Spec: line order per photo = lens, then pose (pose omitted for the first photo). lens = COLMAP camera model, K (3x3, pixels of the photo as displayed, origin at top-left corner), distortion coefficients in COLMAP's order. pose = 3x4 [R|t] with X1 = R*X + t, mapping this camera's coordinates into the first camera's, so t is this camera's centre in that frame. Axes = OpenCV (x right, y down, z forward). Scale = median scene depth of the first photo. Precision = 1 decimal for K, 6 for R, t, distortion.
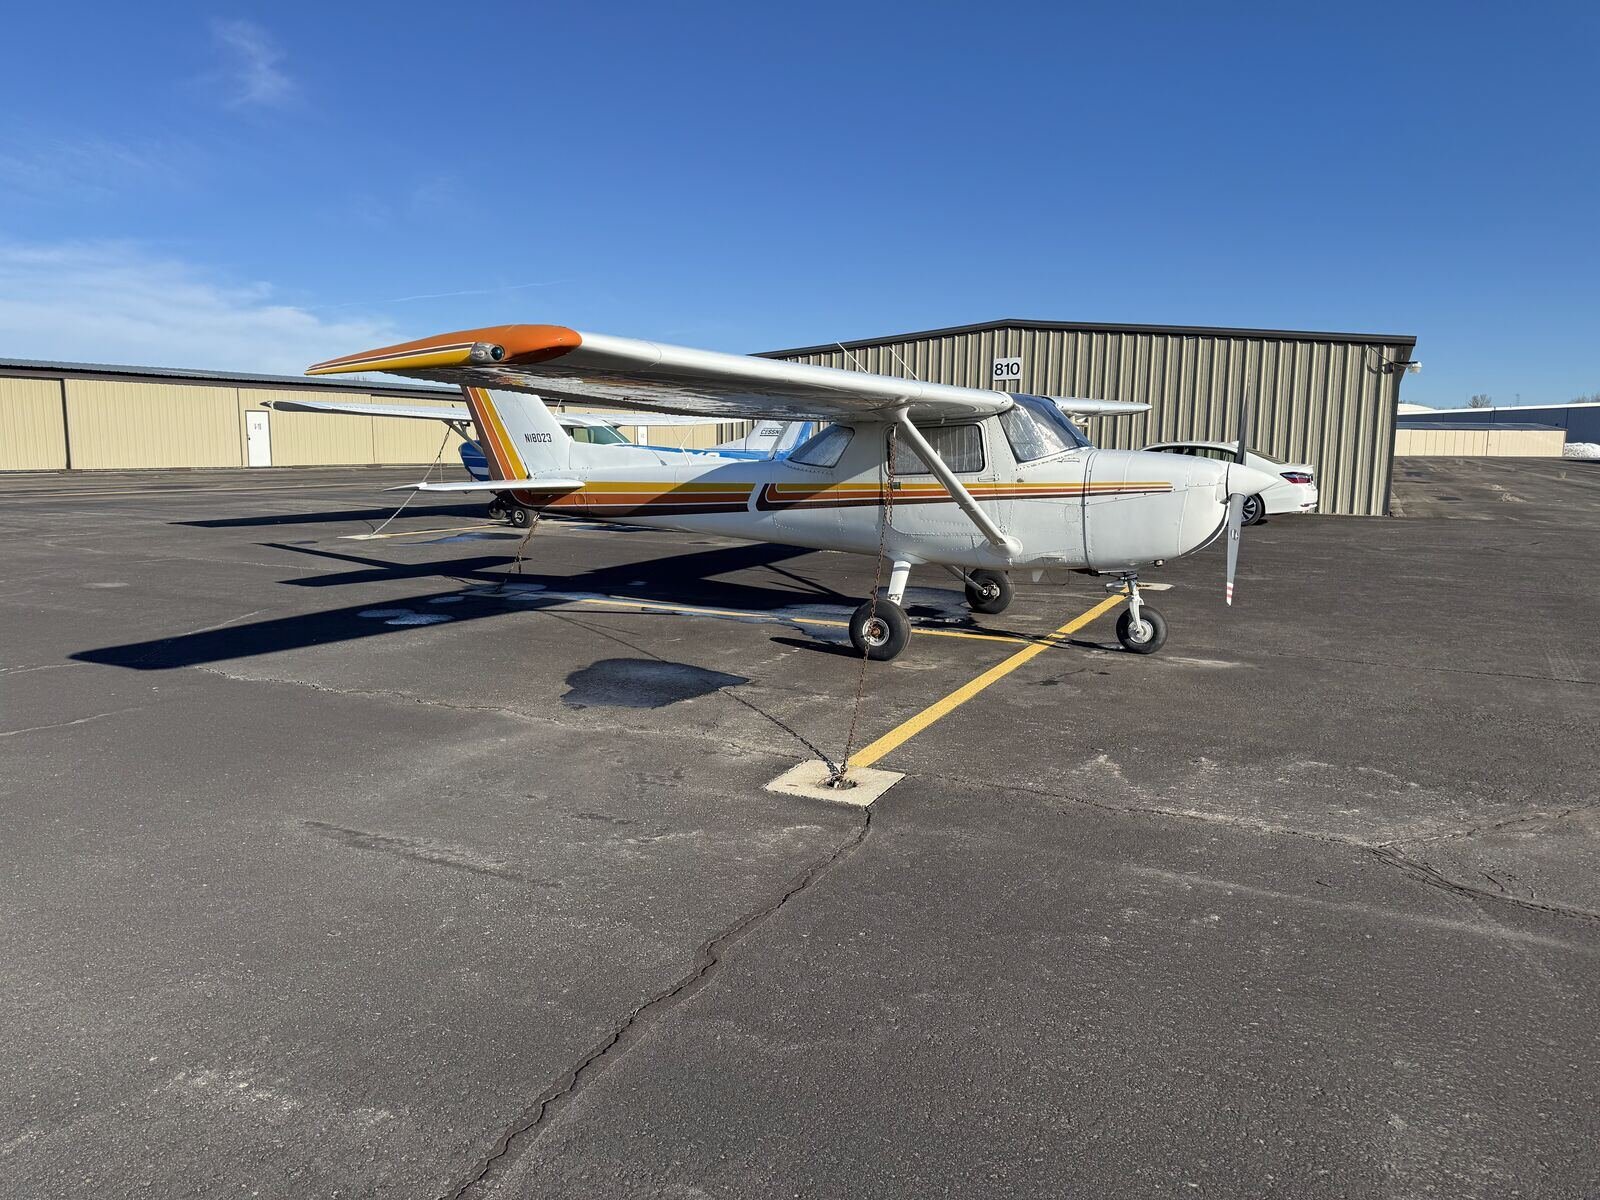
lens RADIAL K [[1092.8, 0, 804.5], [0, 1092.8, 595.1], [0, 0, 1]] dist [0.146627, -0.236463]
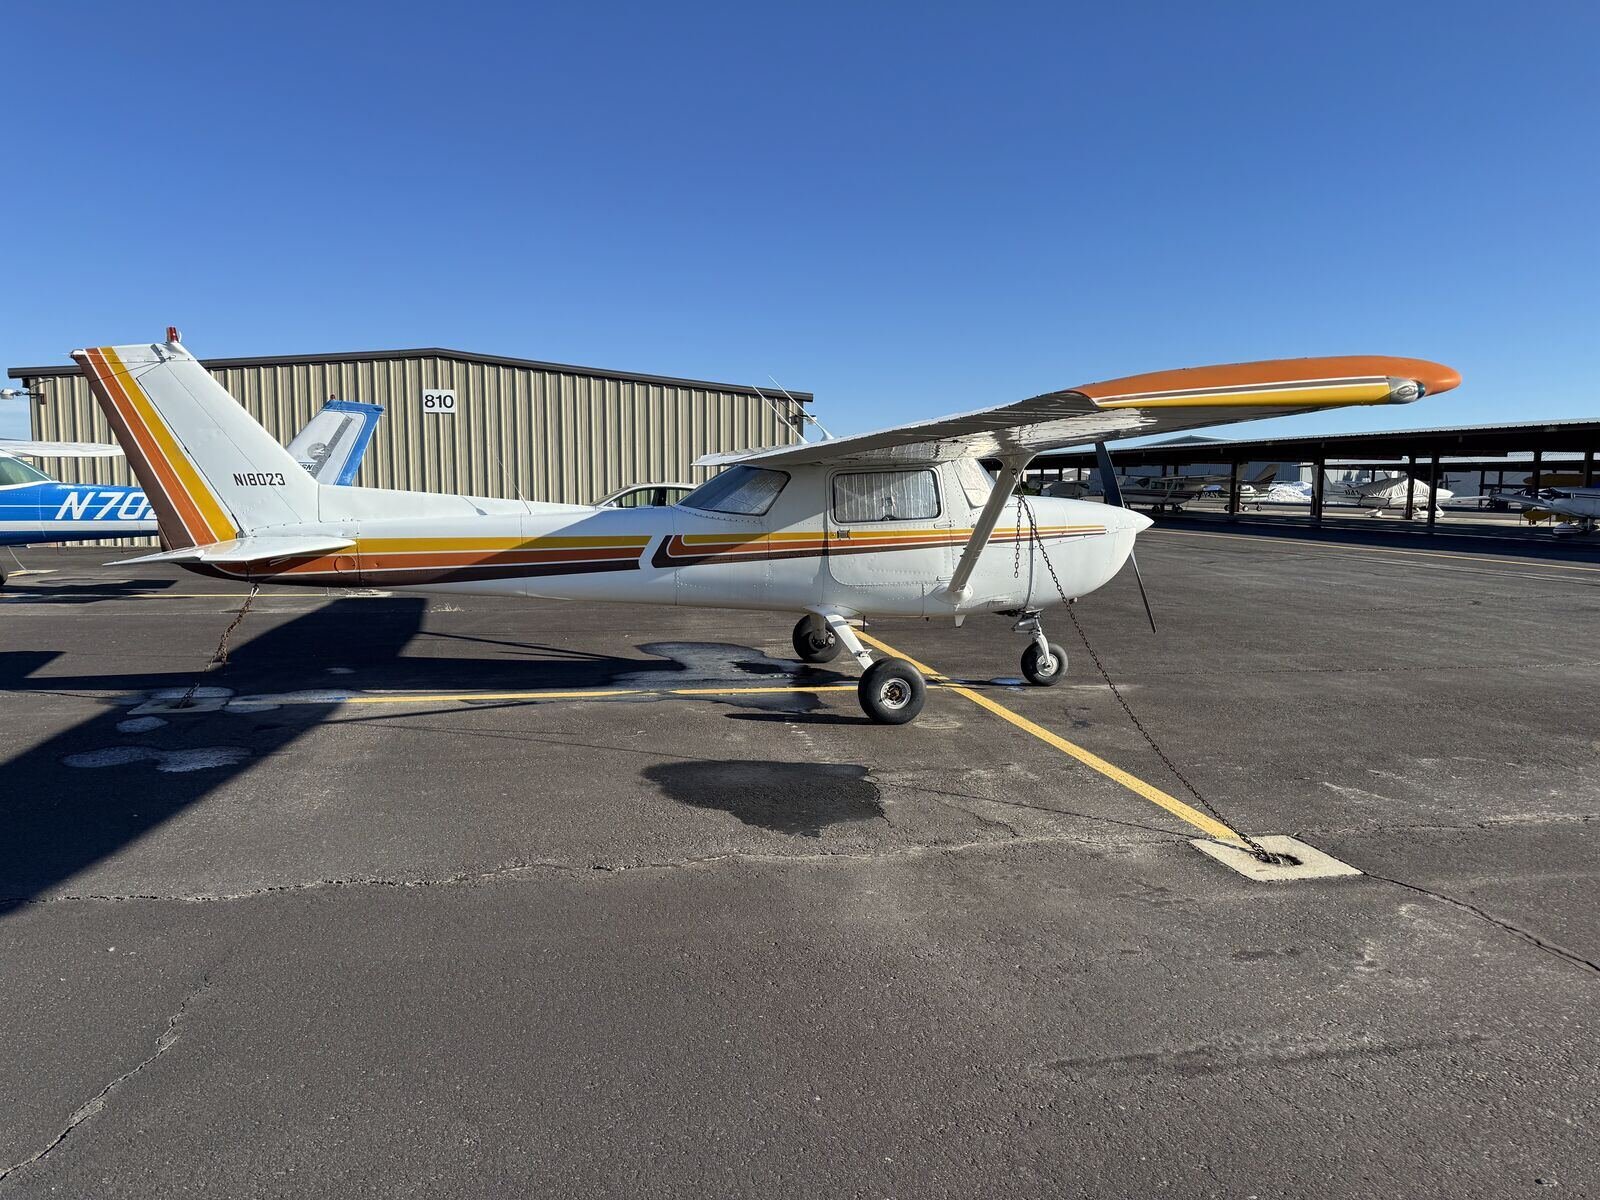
lens RADIAL K [[1092.8, 0, 804.5], [0, 1092.8, 595.1], [0, 0, 1]] dist [0.146627, -0.236463]
pose [[0.798218, -0.061163, 0.599255, -0.471689], [0.080415, 0.996747, -0.005382, -0.043590], [-0.596977, 0.052485, 0.800540, 0.265224]]
